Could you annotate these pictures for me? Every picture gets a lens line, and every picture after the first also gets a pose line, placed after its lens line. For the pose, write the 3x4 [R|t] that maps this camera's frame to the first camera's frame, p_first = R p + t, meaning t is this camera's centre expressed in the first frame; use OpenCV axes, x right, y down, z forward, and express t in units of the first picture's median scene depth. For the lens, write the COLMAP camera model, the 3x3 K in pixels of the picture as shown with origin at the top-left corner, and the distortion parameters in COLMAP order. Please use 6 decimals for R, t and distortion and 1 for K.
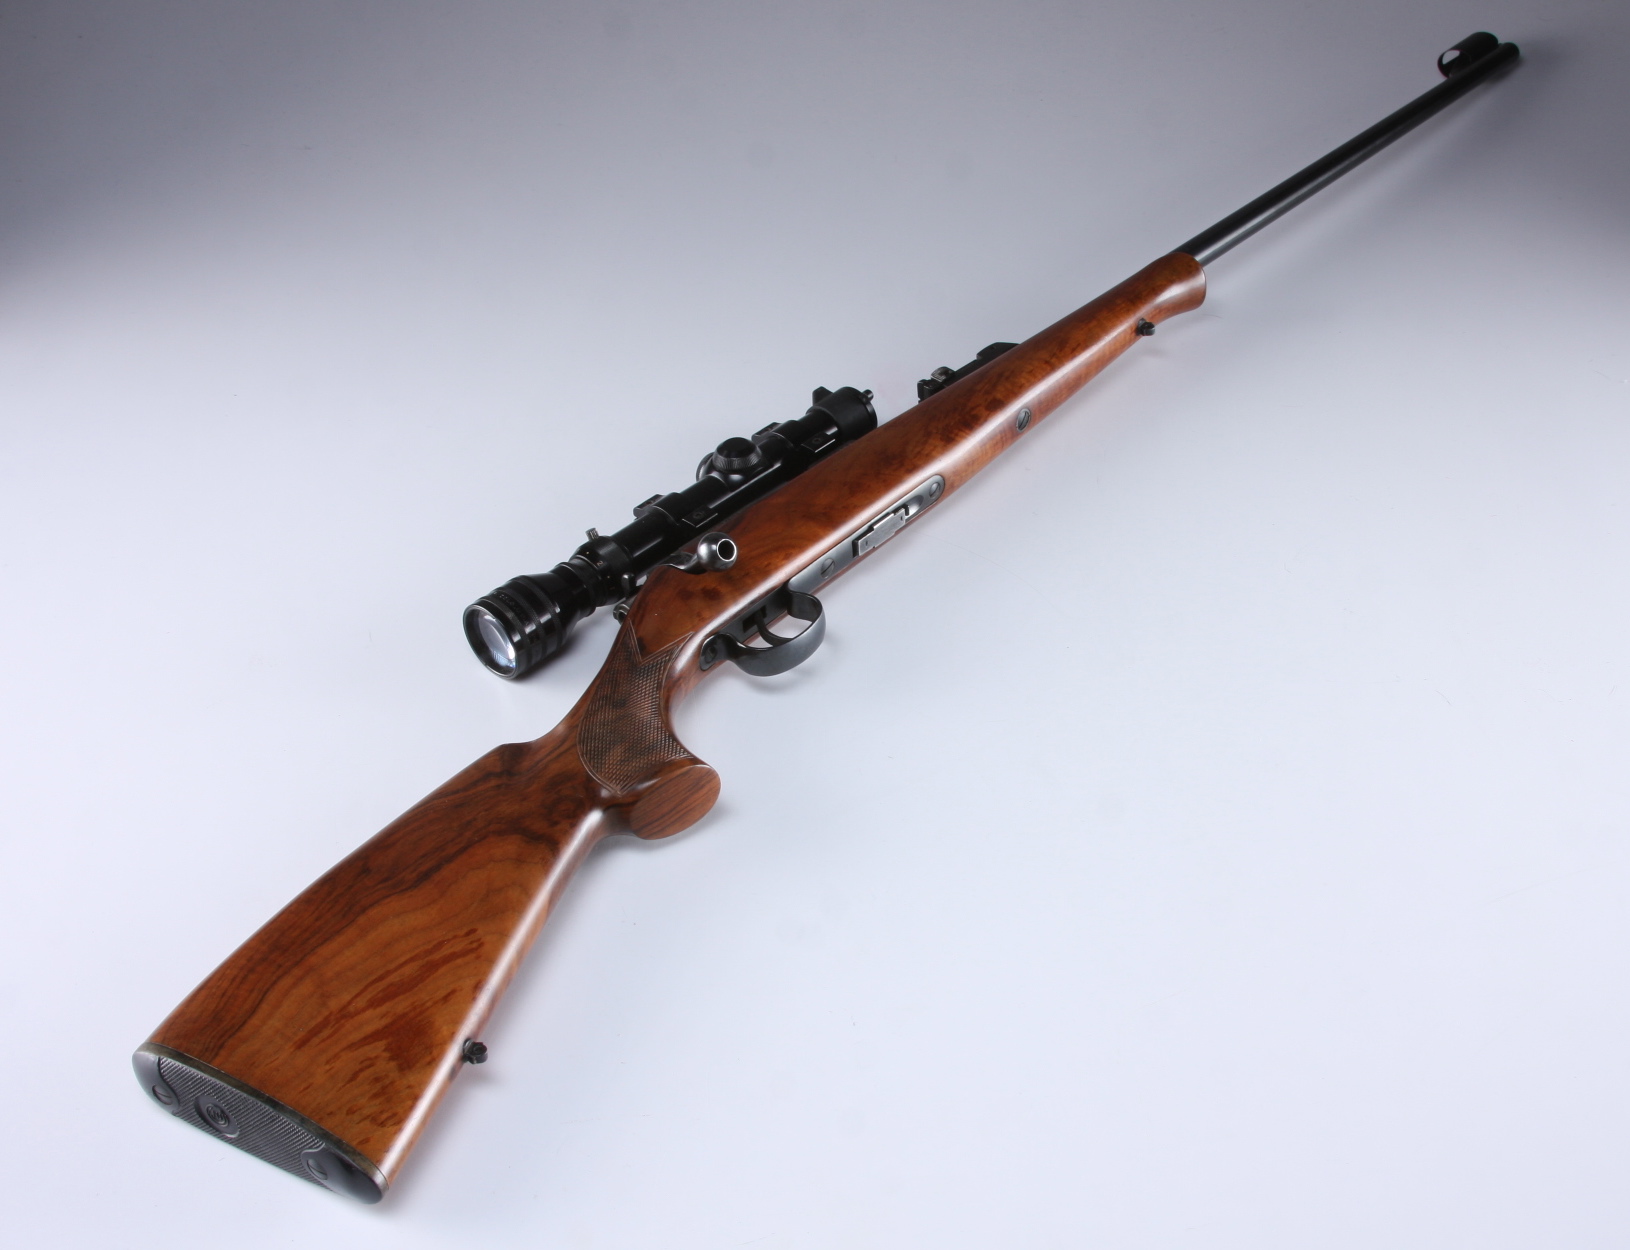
lens RADIAL K [[2370.2, 0, 815.0], [0, 2370.2, 625.0], [0, 0, 1]] dist [-0.001593, -0.000815]
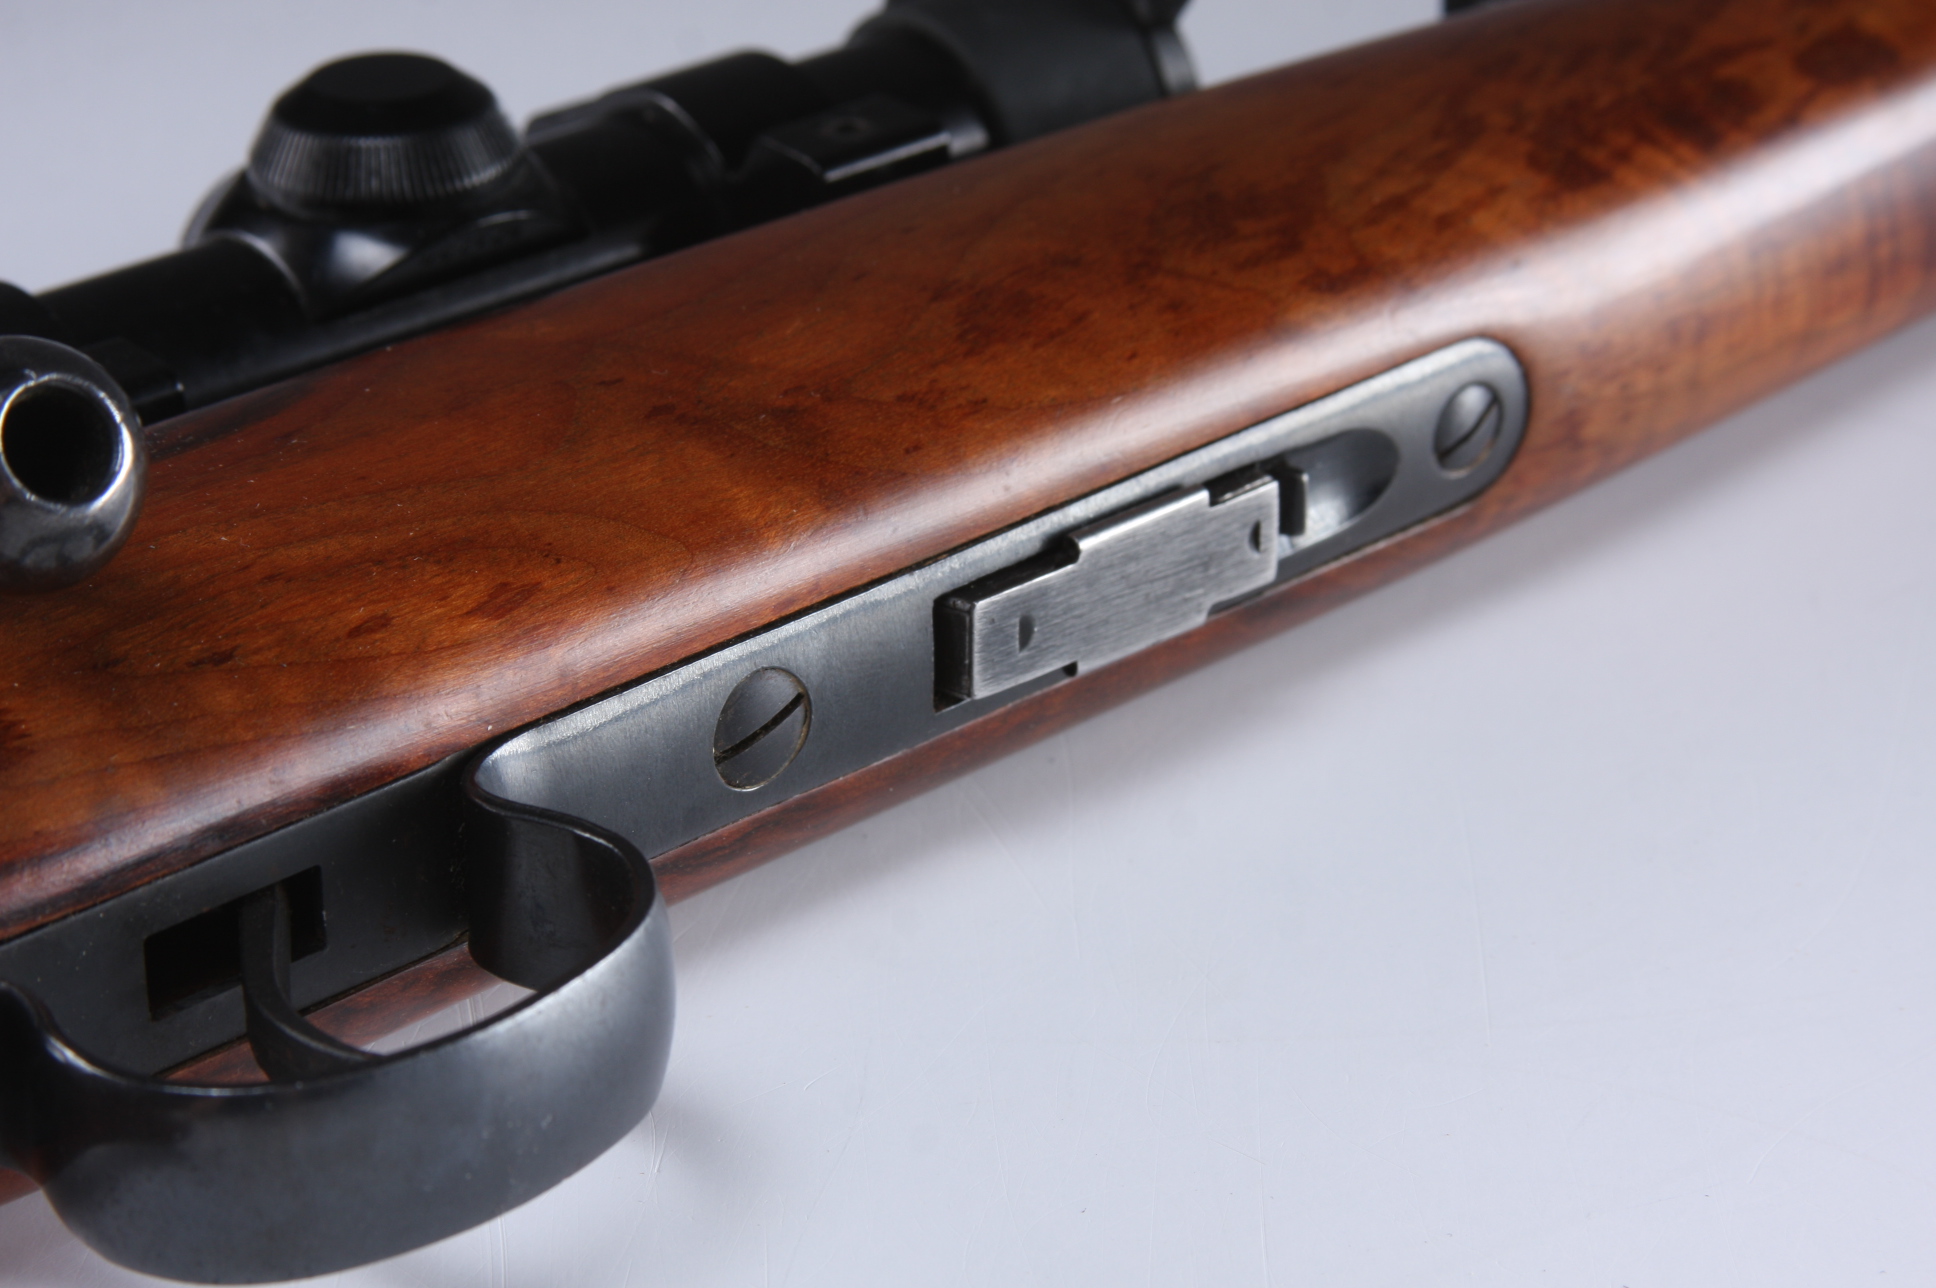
lens RADIAL K [[7536.5, 0, 968.0], [0, 7536.5, 644.0], [0, 0, 1]] dist [0.144580, 2.433924]
pose [[0.994327, 0.100968, -0.033448, 0.035034], [-0.104295, 0.987247, -0.120274, 0.030753], [0.020878, 0.123080, 0.992177, 0.460162]]
